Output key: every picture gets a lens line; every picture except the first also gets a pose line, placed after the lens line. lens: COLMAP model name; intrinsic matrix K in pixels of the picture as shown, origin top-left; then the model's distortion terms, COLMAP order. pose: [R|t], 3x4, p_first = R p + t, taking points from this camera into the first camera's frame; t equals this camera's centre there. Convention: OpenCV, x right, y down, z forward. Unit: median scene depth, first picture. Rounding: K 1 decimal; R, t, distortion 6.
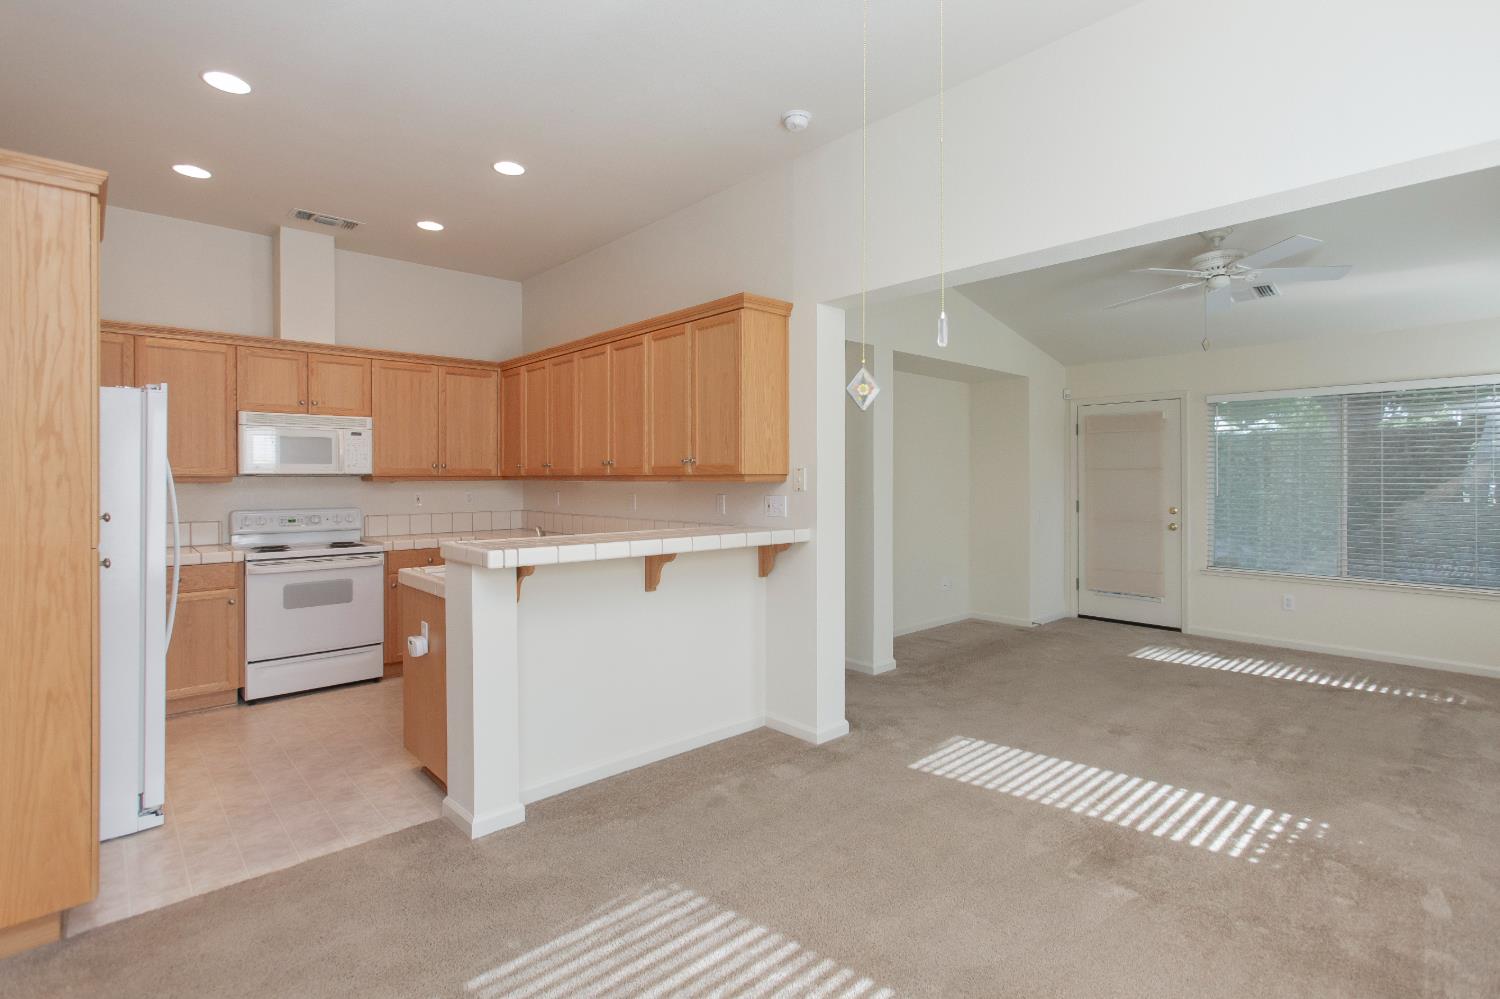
lens RADIAL K [[725.3, 0, 756.0], [0, 725.3, 471.0], [0, 0, 1]] dist [-0.002277, -0.000655]
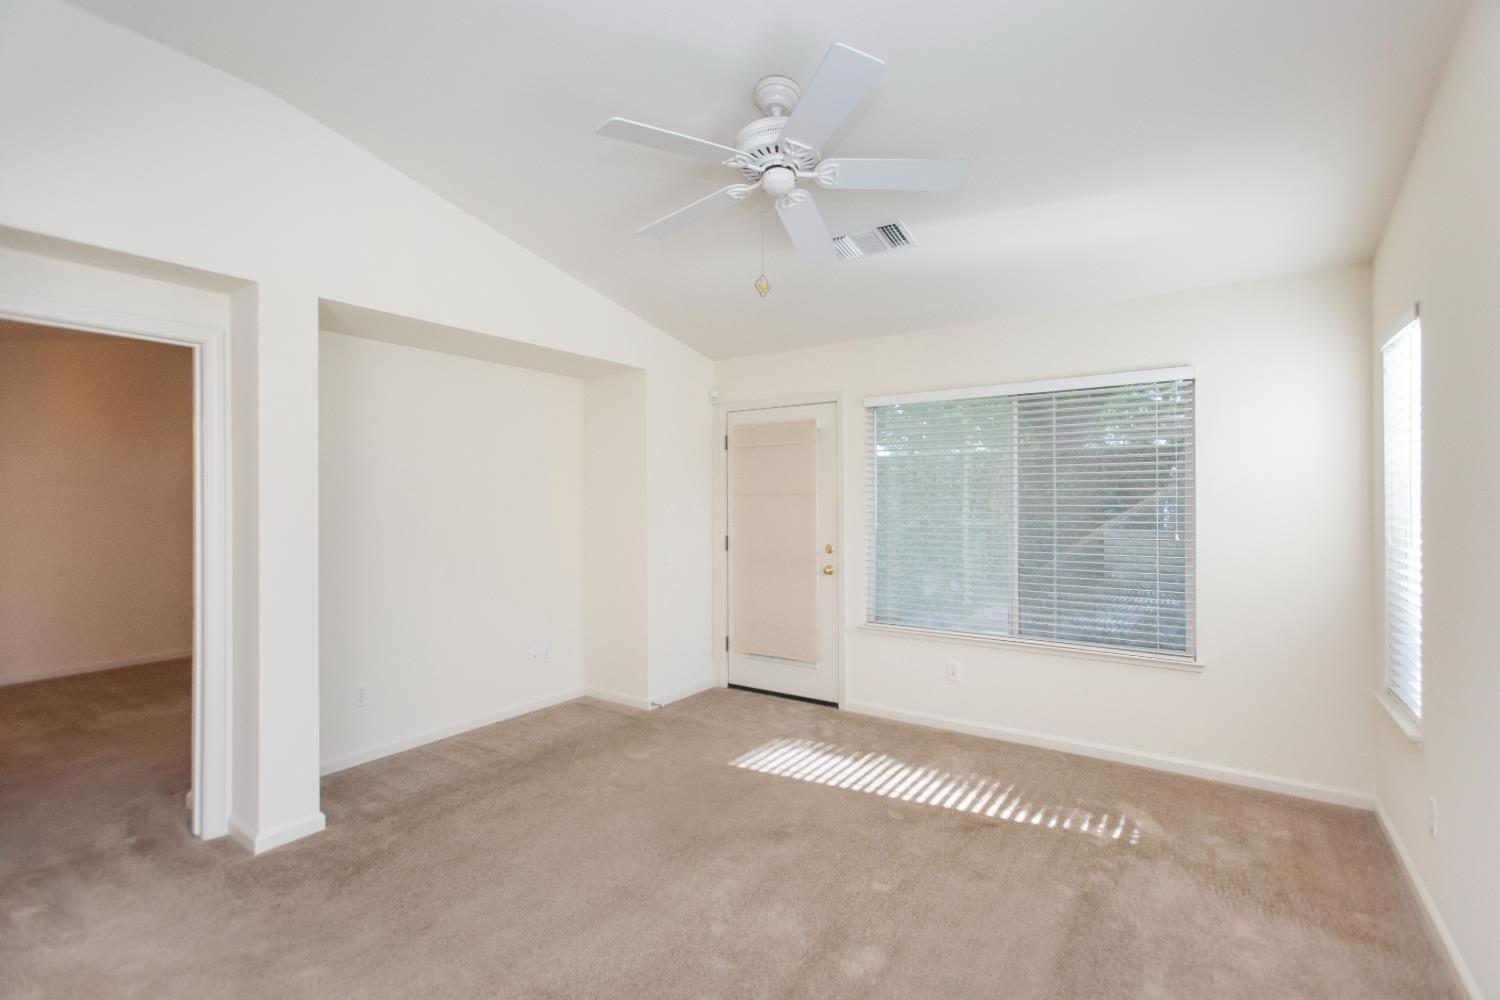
lens RADIAL K [[688.7, 0, 740.4], [0, 688.7, 499.8], [0, 0, 1]] dist [0.002107, 0.000980]
pose [[0.980065, -0.002073, 0.198664, 0.342015], [0.001123, 0.999987, 0.004891, -0.000658], [-0.198672, -0.004570, 0.980055, 0.308560]]
